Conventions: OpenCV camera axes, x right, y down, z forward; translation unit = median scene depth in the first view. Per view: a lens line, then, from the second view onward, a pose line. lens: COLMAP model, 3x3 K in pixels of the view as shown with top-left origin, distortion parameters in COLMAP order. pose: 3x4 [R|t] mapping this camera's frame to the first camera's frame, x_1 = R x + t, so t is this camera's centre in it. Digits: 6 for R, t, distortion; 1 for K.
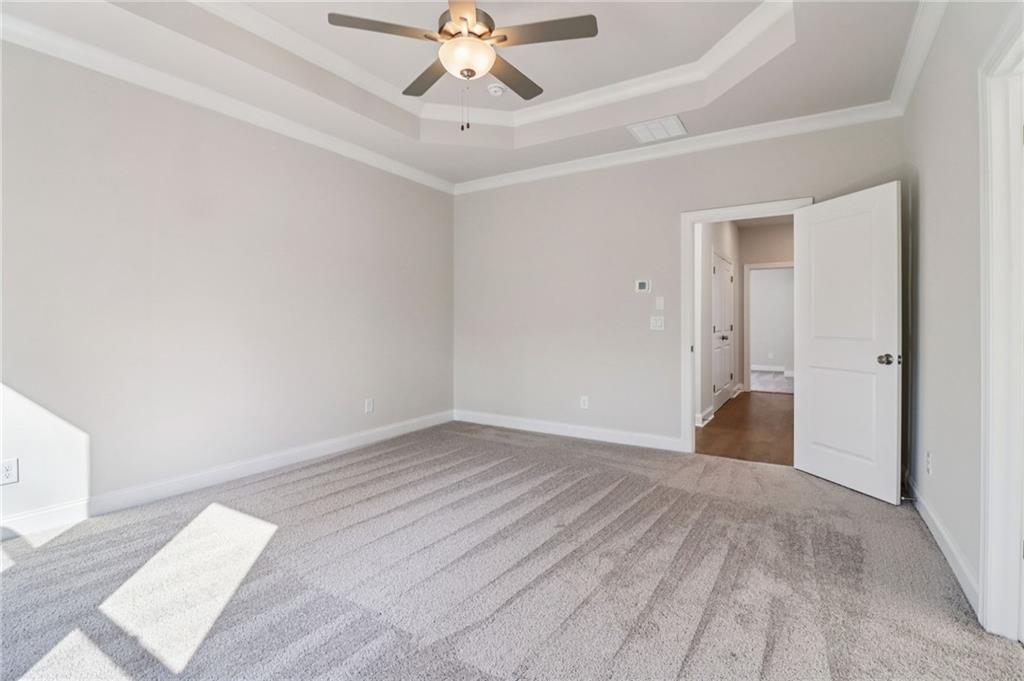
lens RADIAL K [[480.0, 0, 515.4], [0, 480.0, 321.9], [0, 0, 1]] dist [-0.024781, -0.001308]
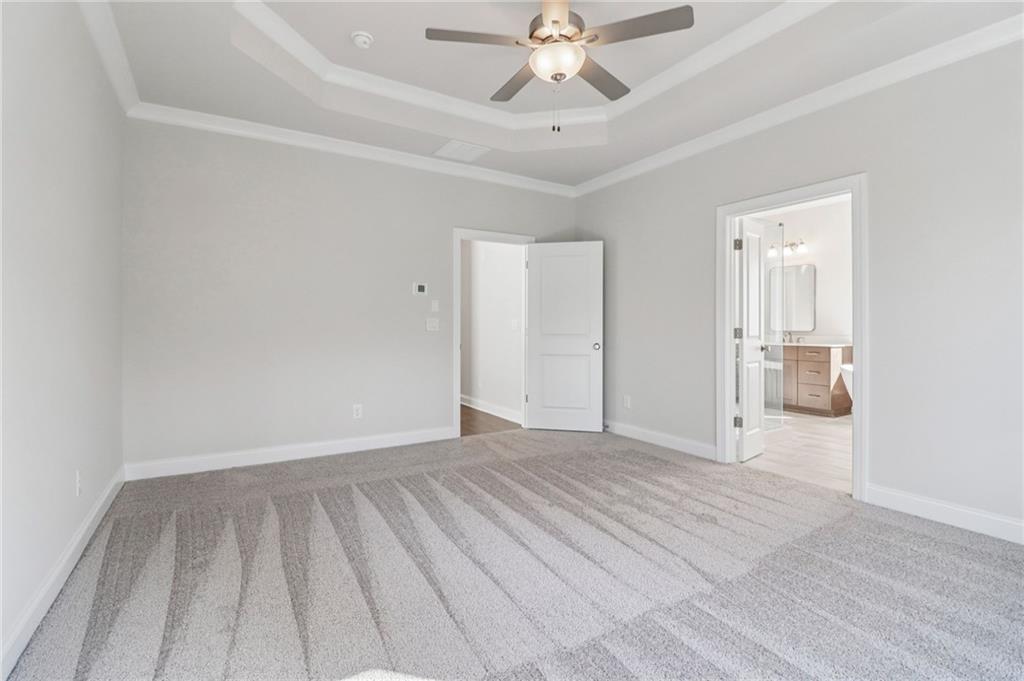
lens RADIAL K [[480.0, 0, 515.4], [0, 480.0, 321.9], [0, 0, 1]] dist [-0.024781, -0.001308]
pose [[0.426458, 0.004845, 0.904494, -0.873600], [-0.004253, 0.999985, -0.003351, -0.000437], [-0.904497, -0.002418, 0.426472, 0.542862]]
